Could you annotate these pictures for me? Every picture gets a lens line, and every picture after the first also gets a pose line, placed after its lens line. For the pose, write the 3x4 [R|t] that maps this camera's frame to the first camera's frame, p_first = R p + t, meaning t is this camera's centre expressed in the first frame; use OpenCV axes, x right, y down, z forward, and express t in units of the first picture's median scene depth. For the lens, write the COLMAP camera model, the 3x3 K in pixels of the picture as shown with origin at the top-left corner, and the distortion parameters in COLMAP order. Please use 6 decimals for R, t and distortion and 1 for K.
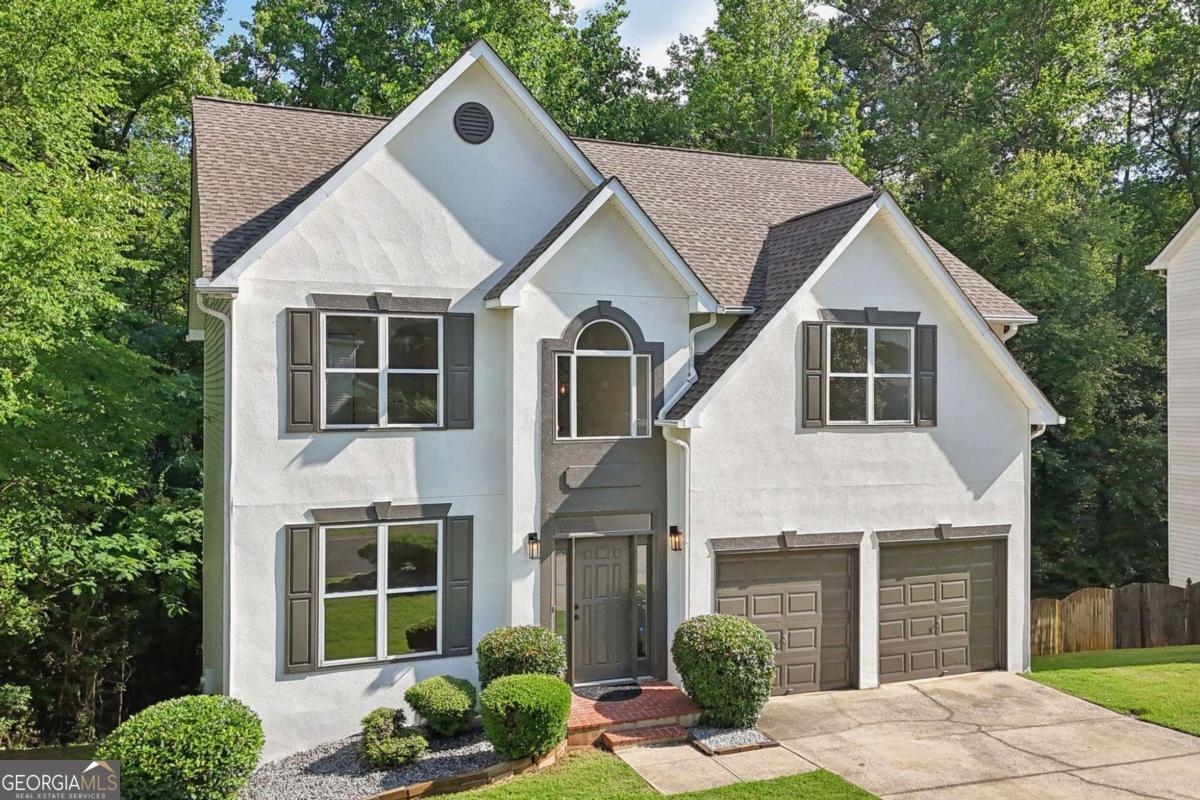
lens RADIAL K [[1057.3, 0, 600.0], [0, 1057.3, 400.0], [0, 0, 1]] dist [0.042631, -0.018397]
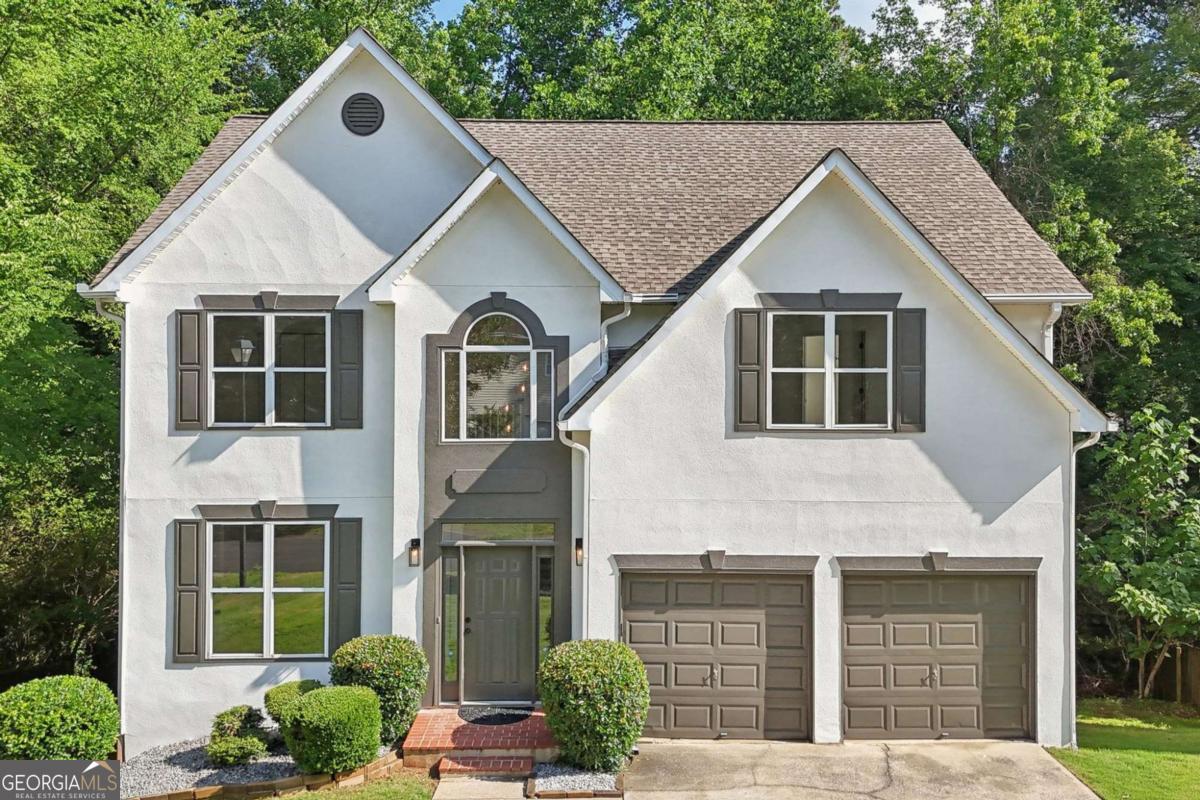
lens RADIAL K [[1057.3, 0, 600.0], [0, 1057.3, 400.0], [0, 0, 1]] dist [0.042631, -0.018397]
pose [[0.932249, 0.001936, -0.361813, 0.433690], [-0.001995, 0.999998, 0.000211, 0.000376], [0.361812, 0.000525, 0.932251, 0.169404]]
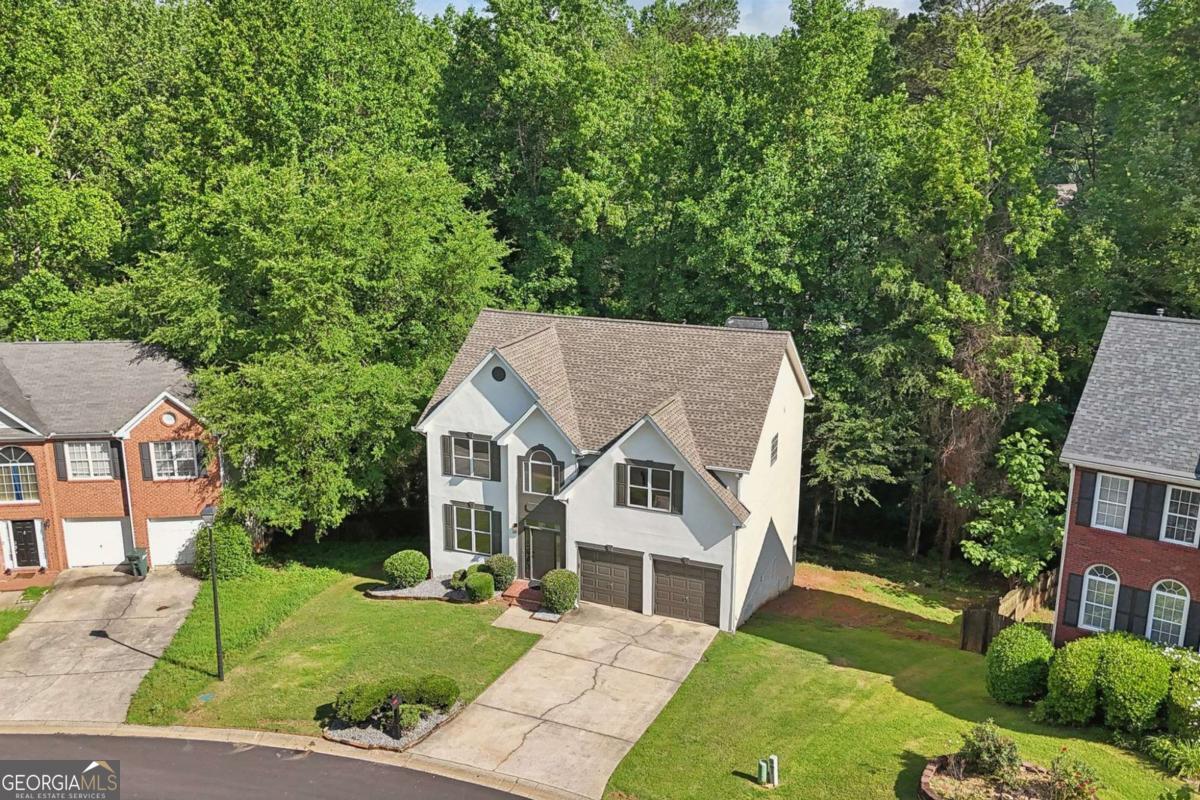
lens RADIAL K [[1057.3, 0, 600.0], [0, 1057.3, 400.0], [0, 0, 1]] dist [0.042631, -0.018397]
pose [[0.715111, 0.177498, -0.676100, 1.860406], [-0.004097, 0.968271, 0.249869, -0.855851], [0.698999, -0.175915, 0.693148, -0.672665]]
